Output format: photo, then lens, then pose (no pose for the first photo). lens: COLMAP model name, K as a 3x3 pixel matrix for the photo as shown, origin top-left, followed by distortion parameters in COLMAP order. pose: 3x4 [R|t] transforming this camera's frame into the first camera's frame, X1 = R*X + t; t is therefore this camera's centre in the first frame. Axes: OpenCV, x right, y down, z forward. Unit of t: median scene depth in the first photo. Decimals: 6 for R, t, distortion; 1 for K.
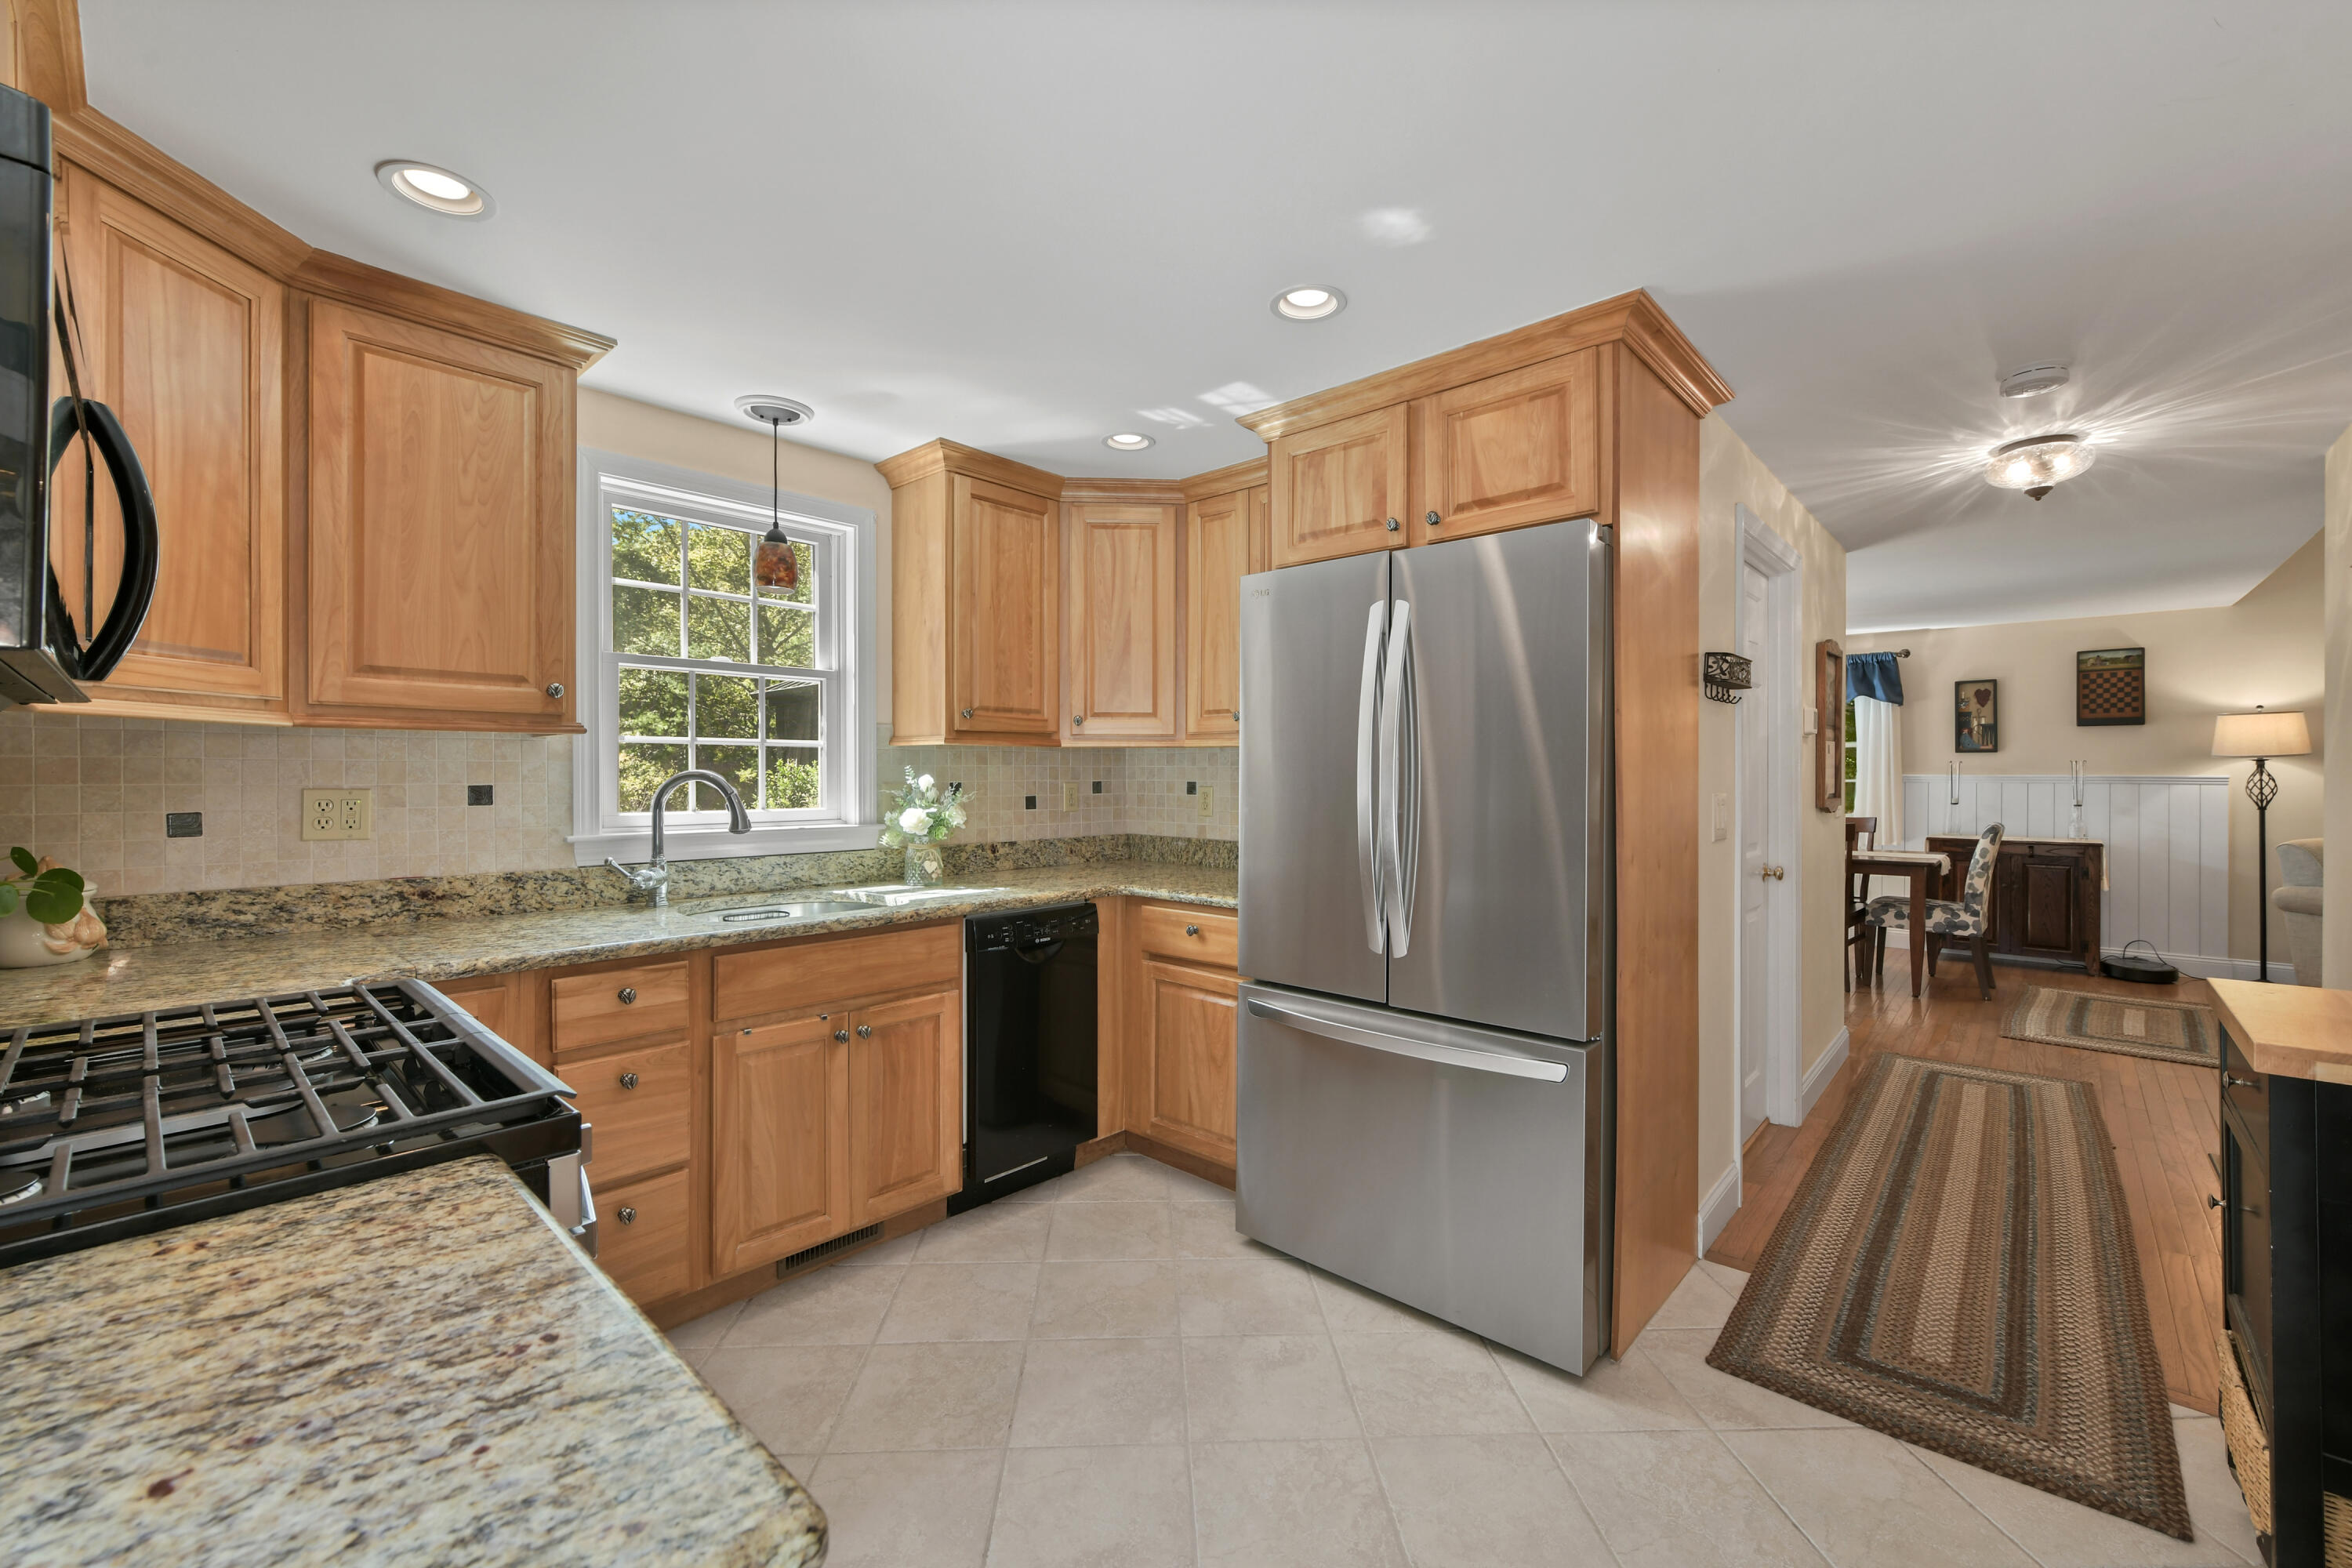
lens RADIAL K [[939.7, 0, 1179.1], [0, 939.7, 775.3], [0, 0, 1]] dist [0.003213, 0.000147]
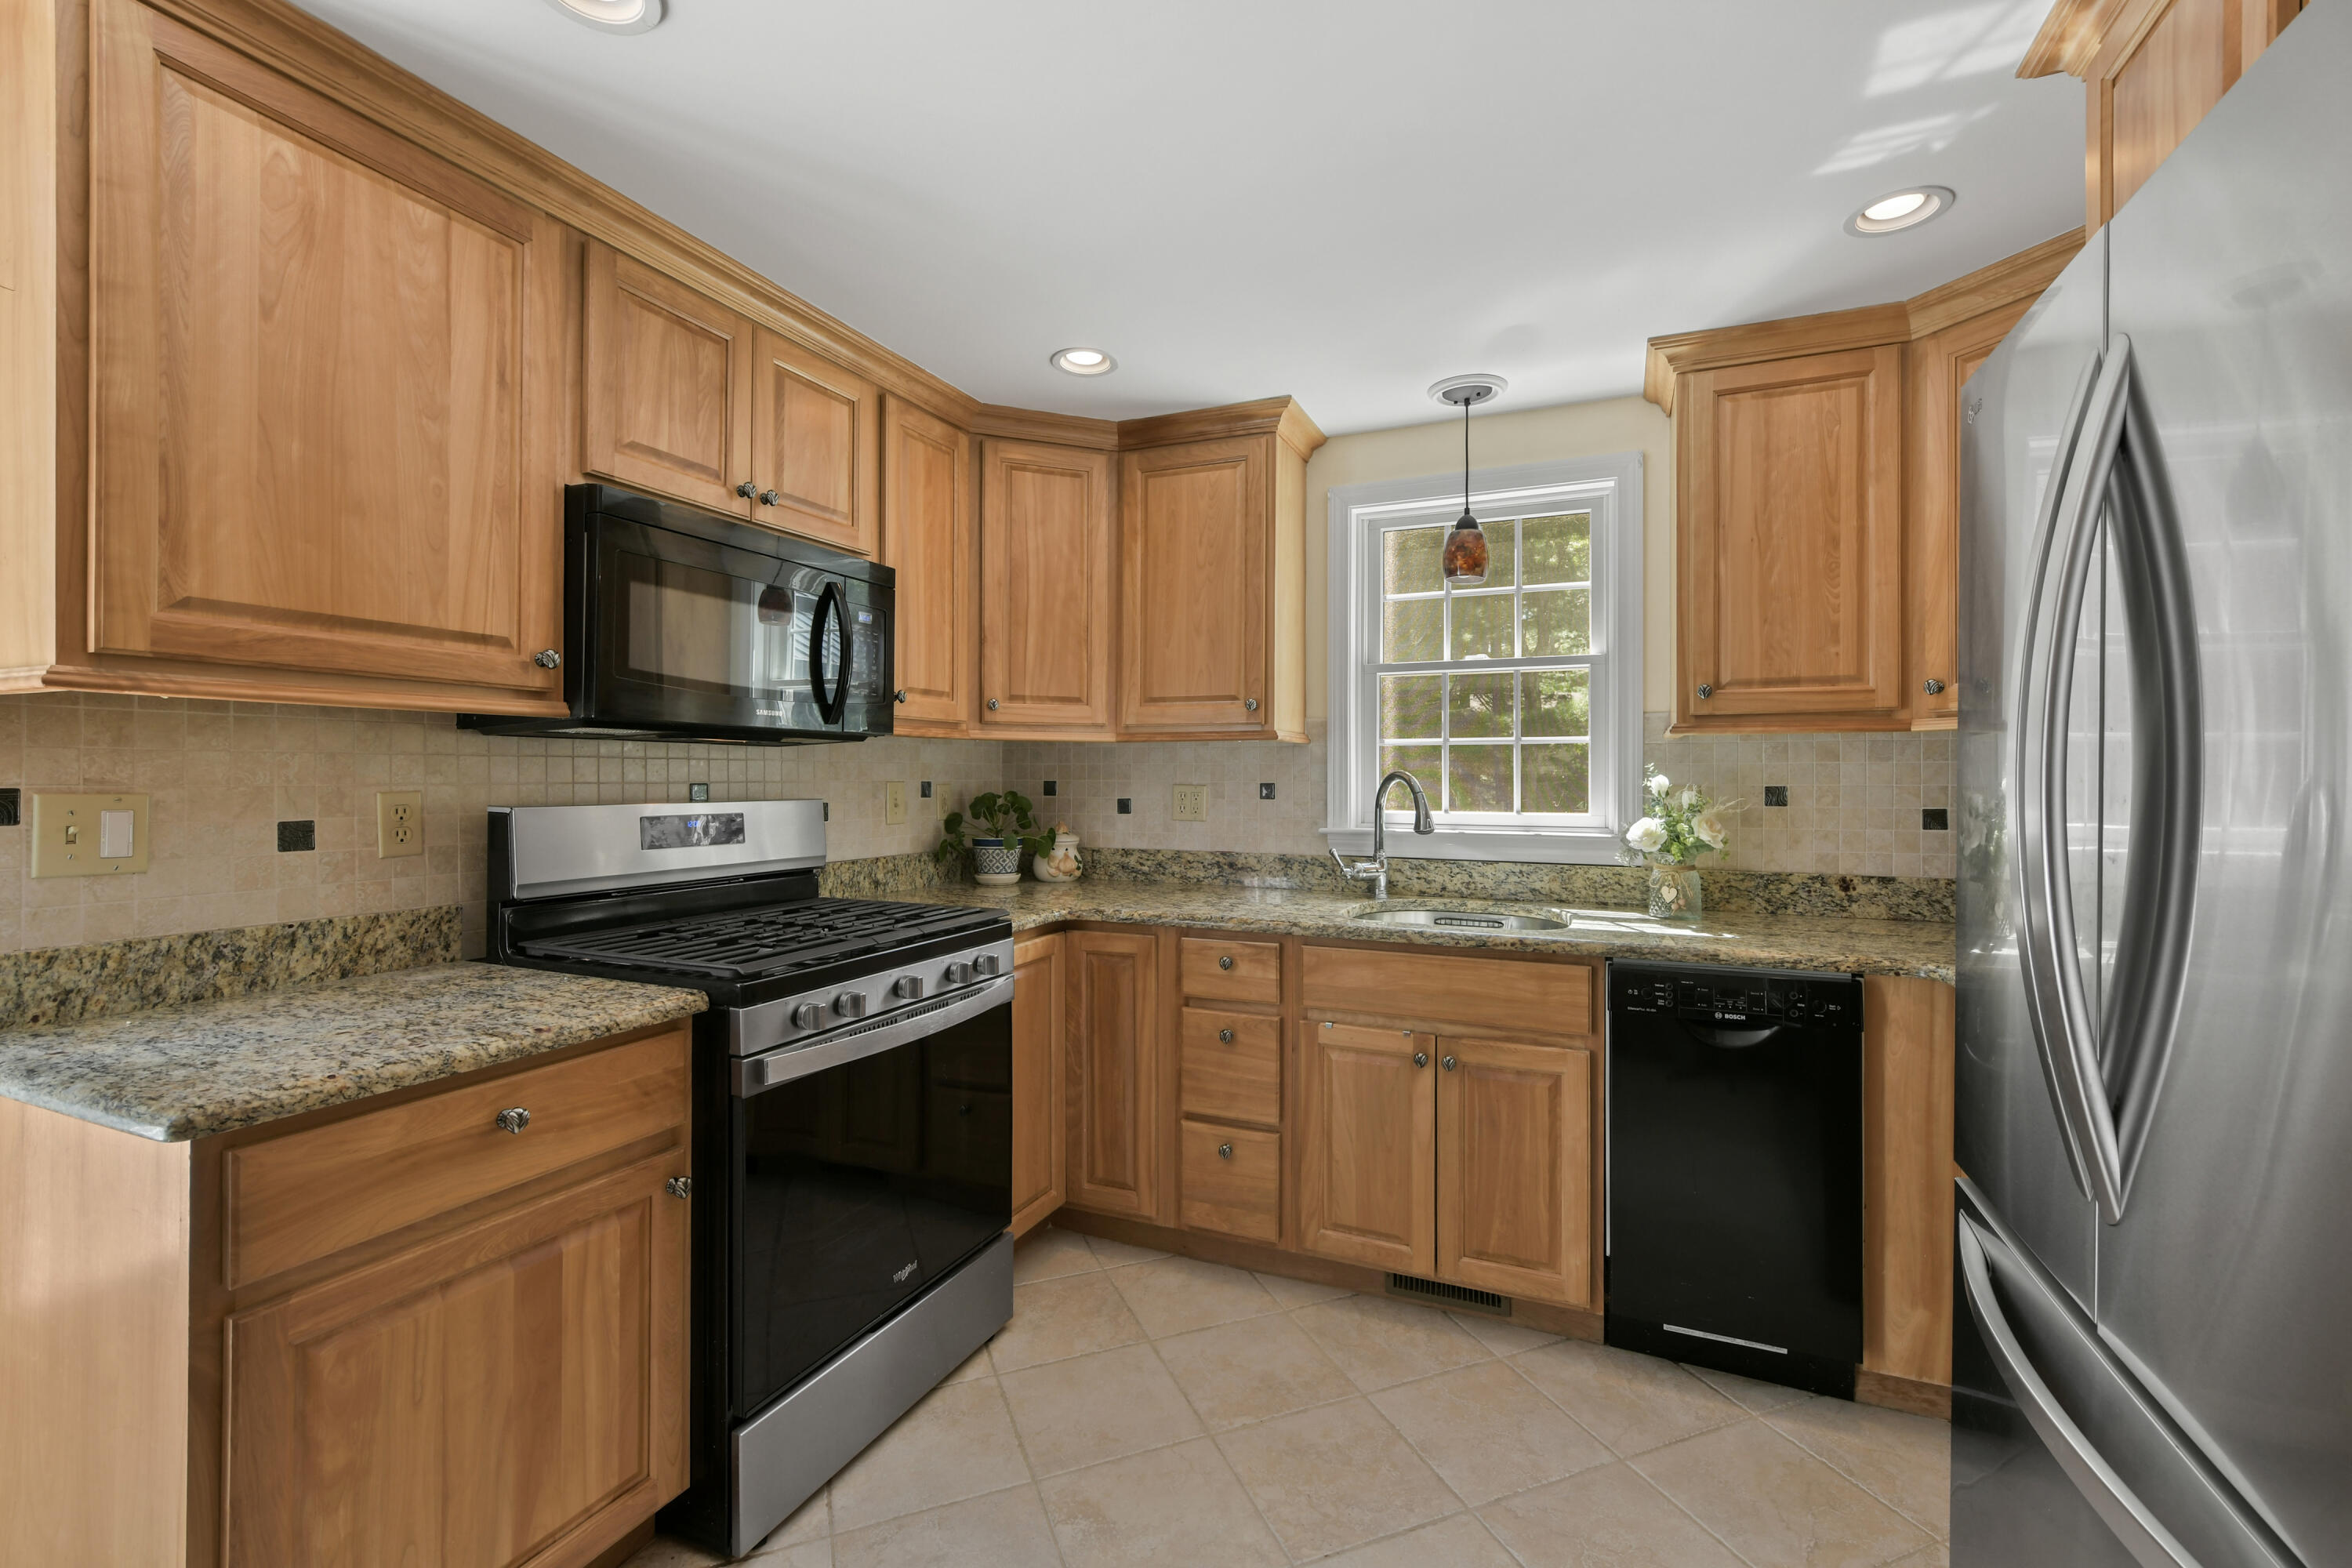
lens RADIAL K [[991.9, 0, 1192.0], [0, 991.9, 774.9], [0, 0, 1]] dist [0.002042, 0.000375]
pose [[0.338679, -0.001452, -0.940901, 0.401864], [-0.003003, 0.999992, -0.002624, 0.002649], [0.940897, 0.003714, 0.338672, 0.389760]]
